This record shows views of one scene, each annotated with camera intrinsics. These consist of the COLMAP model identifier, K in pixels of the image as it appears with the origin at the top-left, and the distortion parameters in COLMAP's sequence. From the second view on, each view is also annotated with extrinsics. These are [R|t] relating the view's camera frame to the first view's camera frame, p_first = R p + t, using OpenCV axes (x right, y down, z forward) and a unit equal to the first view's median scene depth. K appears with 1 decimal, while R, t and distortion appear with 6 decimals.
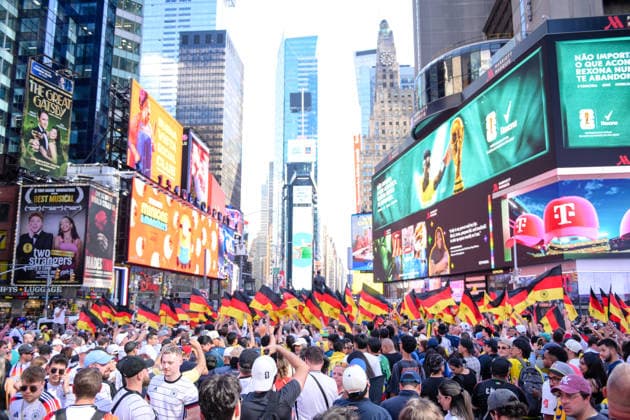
lens RADIAL K [[543.8, 0, 315.0], [0, 543.8, 210.0], [0, 0, 1]] dist [-0.012433, -0.004780]
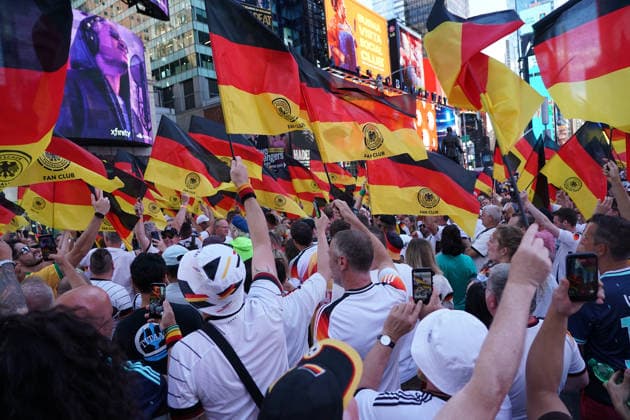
lens RADIAL K [[430.7, 0, 312.0], [0, 430.7, 216.6], [0, 0, 1]] dist [-0.025627, 0.021215]
pose [[0.854423, -0.051348, -0.517034, 0.053101], [0.181601, 0.961856, 0.204581, 0.026255], [0.486808, -0.268692, 0.831157, 0.135413]]
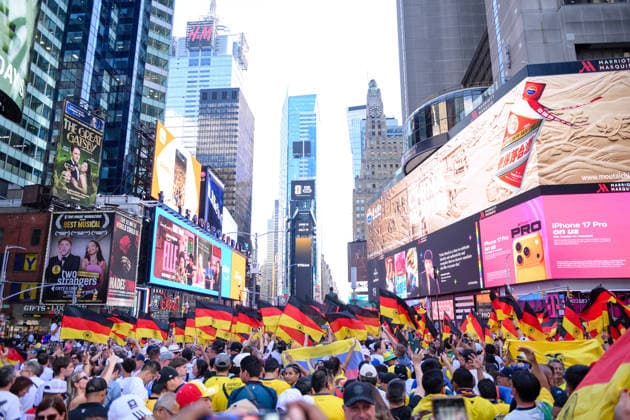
lens RADIAL K [[460.6, 0, 315.0], [0, 460.6, 210.0], [0, 0, 1]] dist [-0.005519, -0.001752]
pose [[0.999991, -0.000760, 0.004267, -0.010060], [0.001052, 0.997634, -0.068746, 0.009525], [-0.004205, 0.068750, 0.997625, 0.045498]]
